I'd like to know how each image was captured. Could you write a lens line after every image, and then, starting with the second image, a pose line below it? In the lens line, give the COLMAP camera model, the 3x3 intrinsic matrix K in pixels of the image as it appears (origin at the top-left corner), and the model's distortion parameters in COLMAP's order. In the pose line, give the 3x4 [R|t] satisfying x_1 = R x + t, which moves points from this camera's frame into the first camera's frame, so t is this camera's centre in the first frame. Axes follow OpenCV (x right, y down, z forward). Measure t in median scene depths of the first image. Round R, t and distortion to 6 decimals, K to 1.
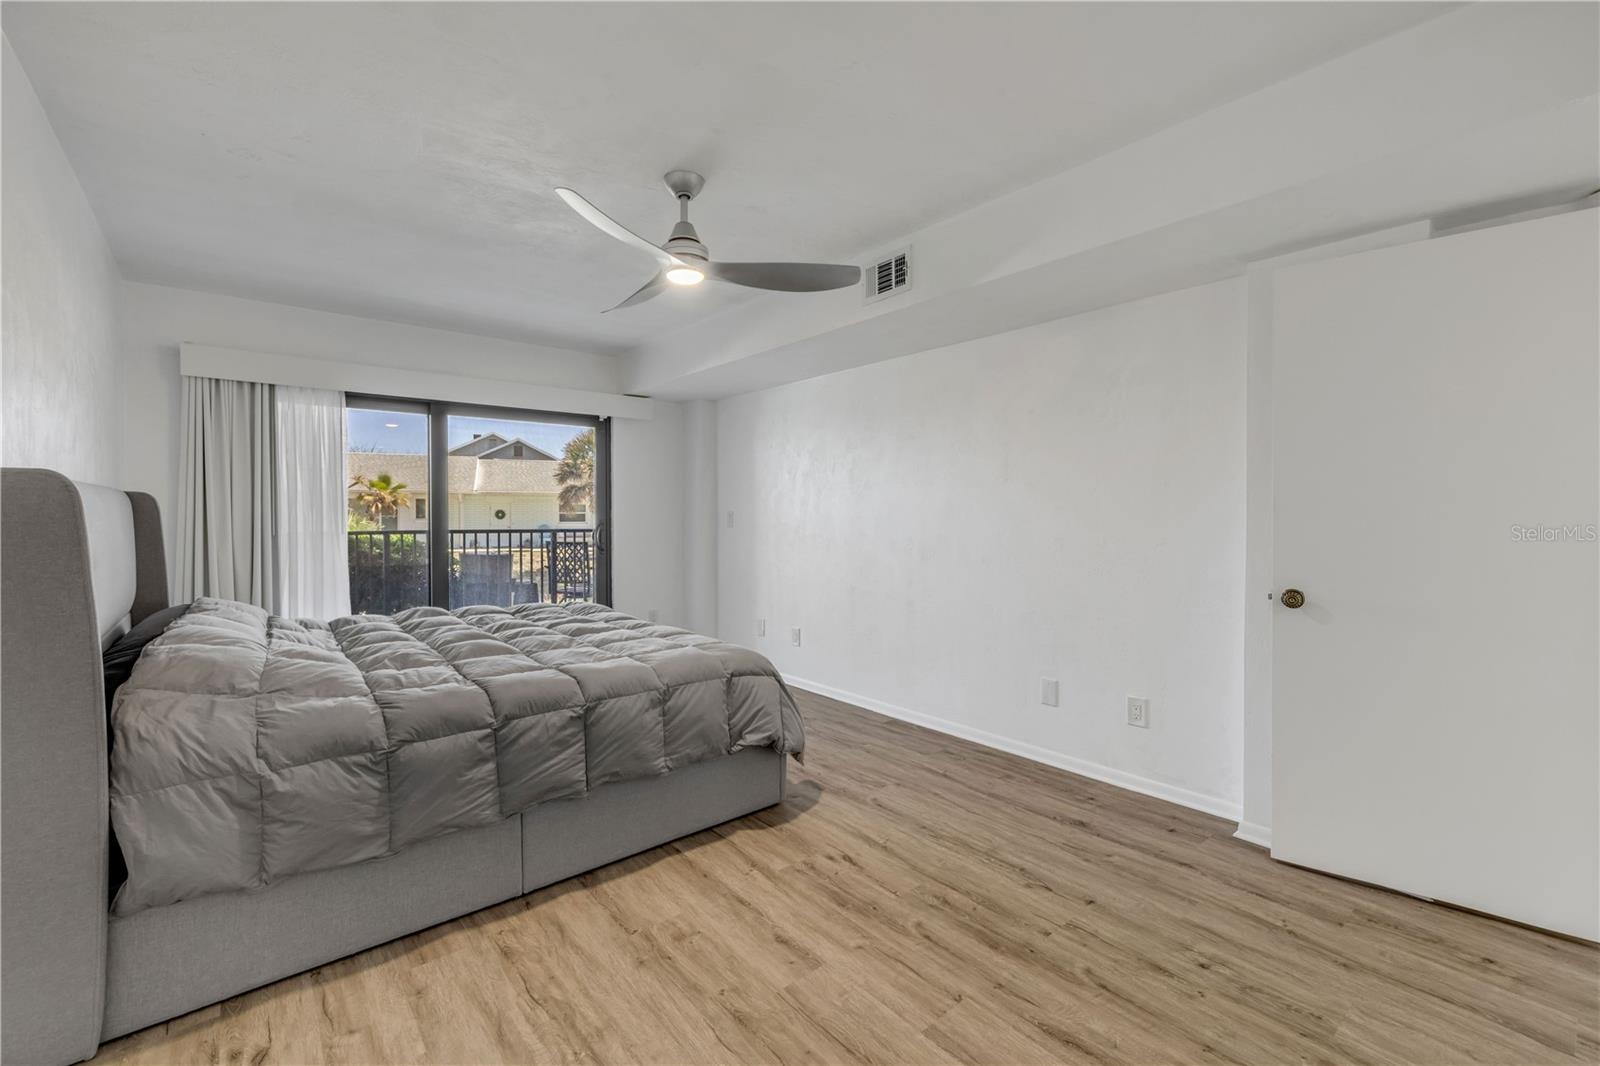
lens RADIAL K [[679.2, 0, 798.7], [0, 679.2, 518.4], [0, 0, 1]] dist [-0.000955, 0.000187]
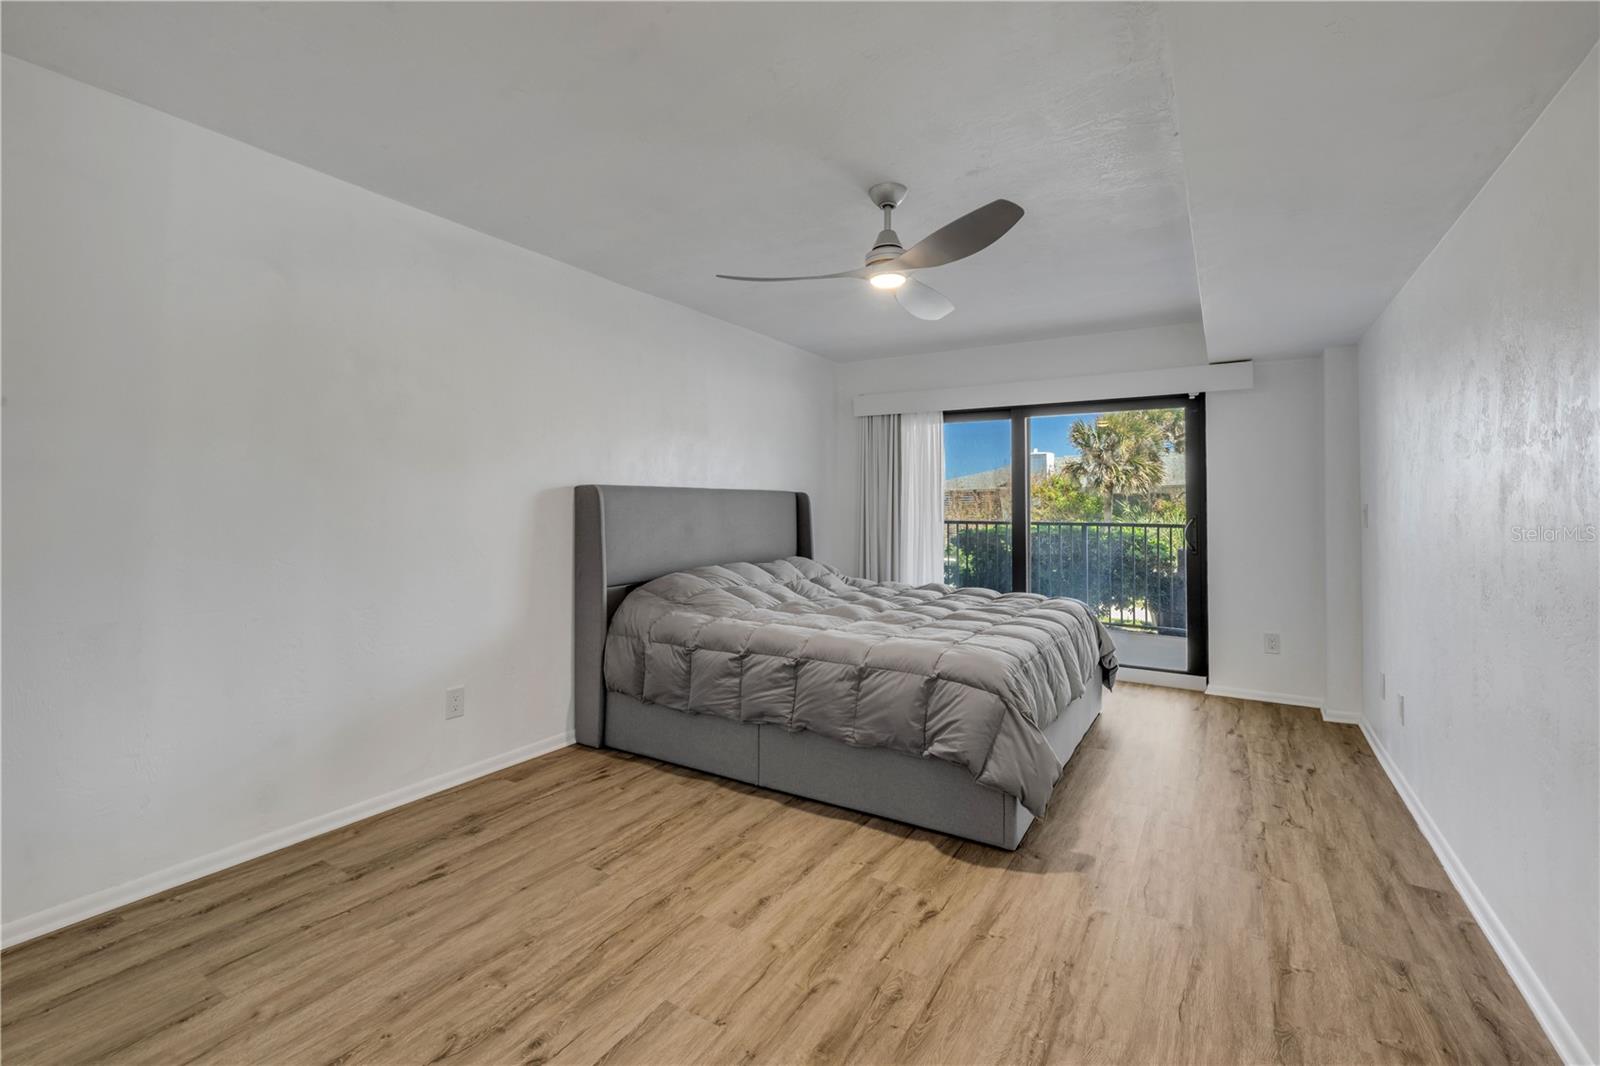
lens RADIAL K [[703.5, 0, 803.9], [0, 703.5, 496.6], [0, 0, 1]] dist [-0.001372, 0.000201]
pose [[0.313577, -0.010320, -0.949507, 0.873057], [-0.013452, 0.999792, -0.015309, -0.001463], [0.949467, 0.017573, 0.313373, 0.579930]]
